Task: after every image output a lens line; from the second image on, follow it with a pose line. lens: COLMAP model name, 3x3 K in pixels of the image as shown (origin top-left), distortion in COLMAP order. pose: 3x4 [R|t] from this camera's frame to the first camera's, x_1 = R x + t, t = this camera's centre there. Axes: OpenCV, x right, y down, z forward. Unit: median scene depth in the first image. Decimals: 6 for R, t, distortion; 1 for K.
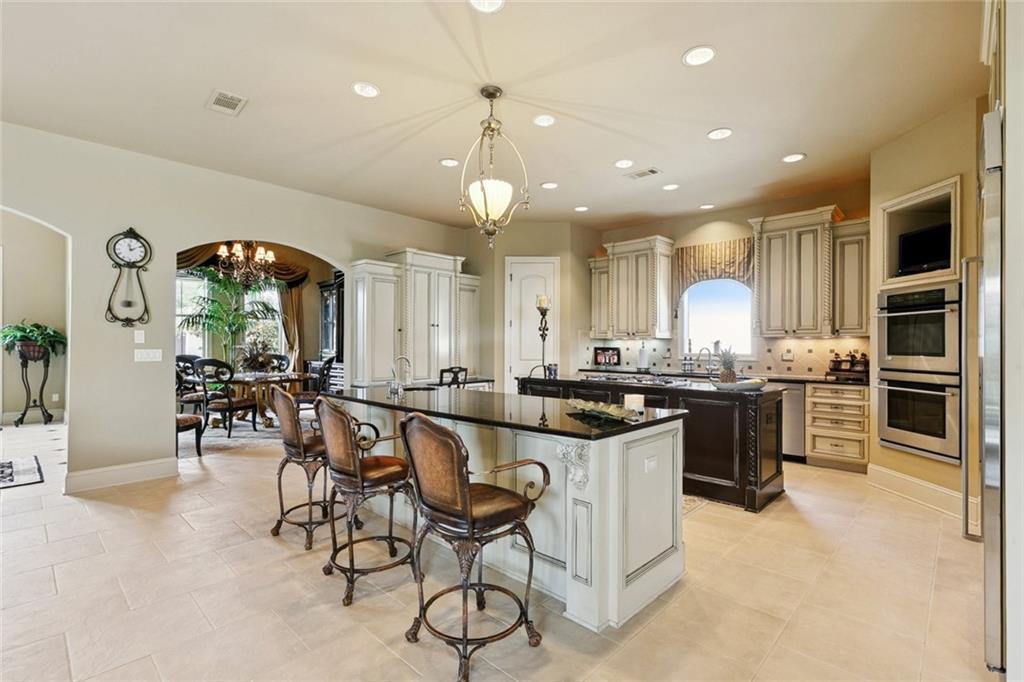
lens RADIAL K [[466.8, 0, 516.7], [0, 466.8, 342.4], [0, 0, 1]] dist [0.000610, 0.000093]
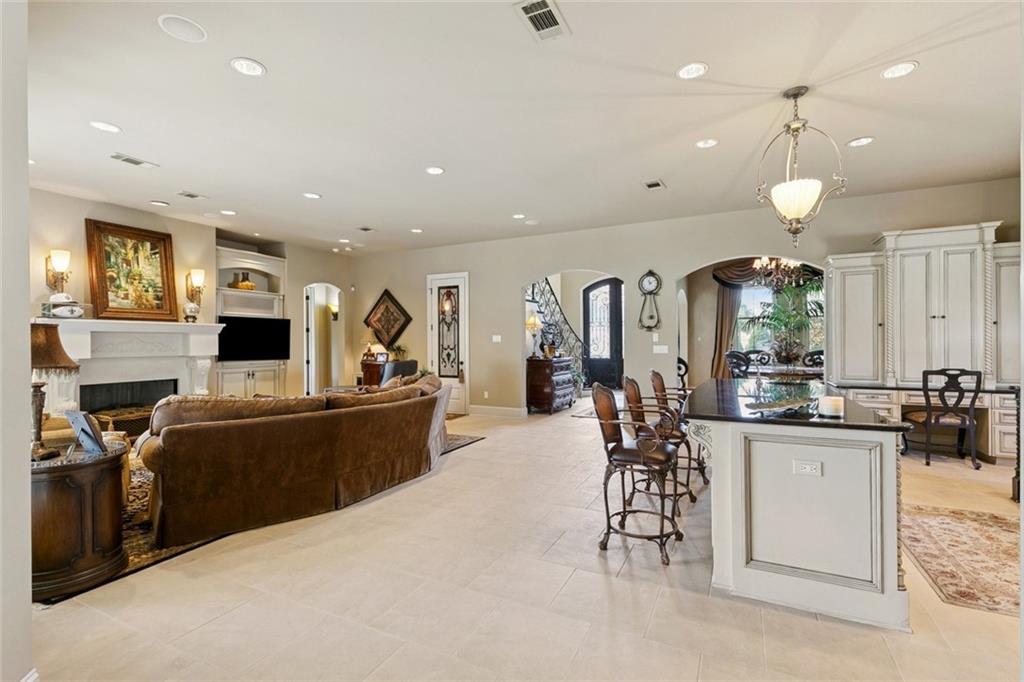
lens RADIAL K [[462.1, 0, 512.0], [0, 462.1, 341.0], [0, 0, 1]] dist [-0.000950, -0.000201]
pose [[0.285912, -0.007140, -0.958229, 0.400624], [0.011052, 0.999930, -0.004153, 0.000515], [0.958192, -0.009403, 0.285971, 0.064453]]
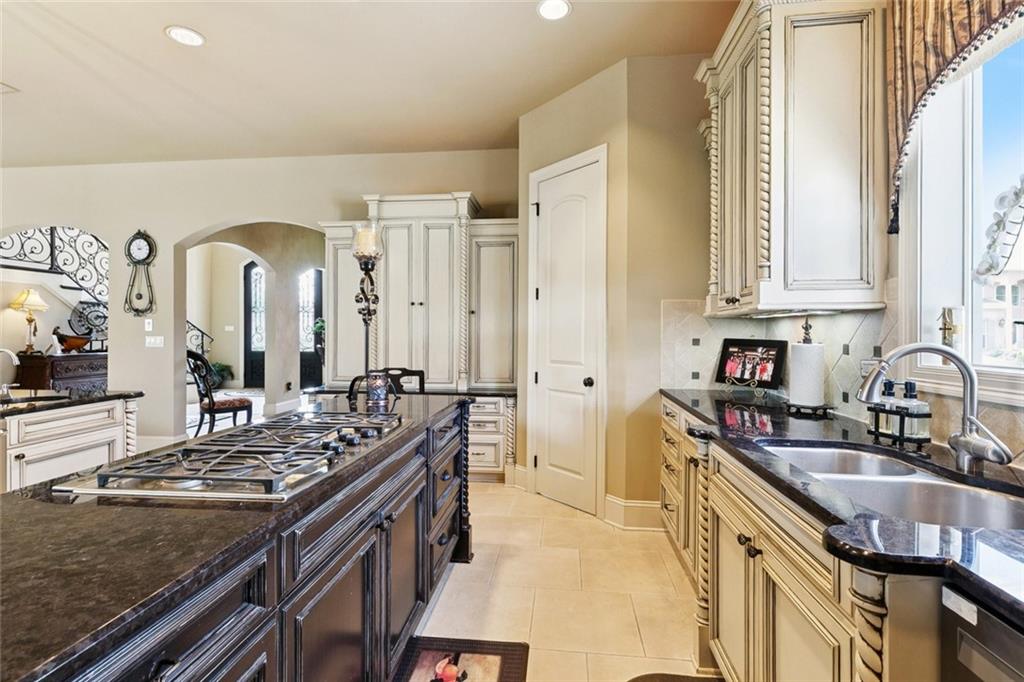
lens RADIAL K [[479.6, 0, 512.0], [0, 479.6, 341.0], [0, 0, 1]] dist [0.001898, -0.016186]
pose [[0.606680, 0.014474, -0.794815, 0.477410], [0.001754, 0.999807, 0.019546, 0.003874], [0.794945, -0.013253, 0.606537, 0.727668]]
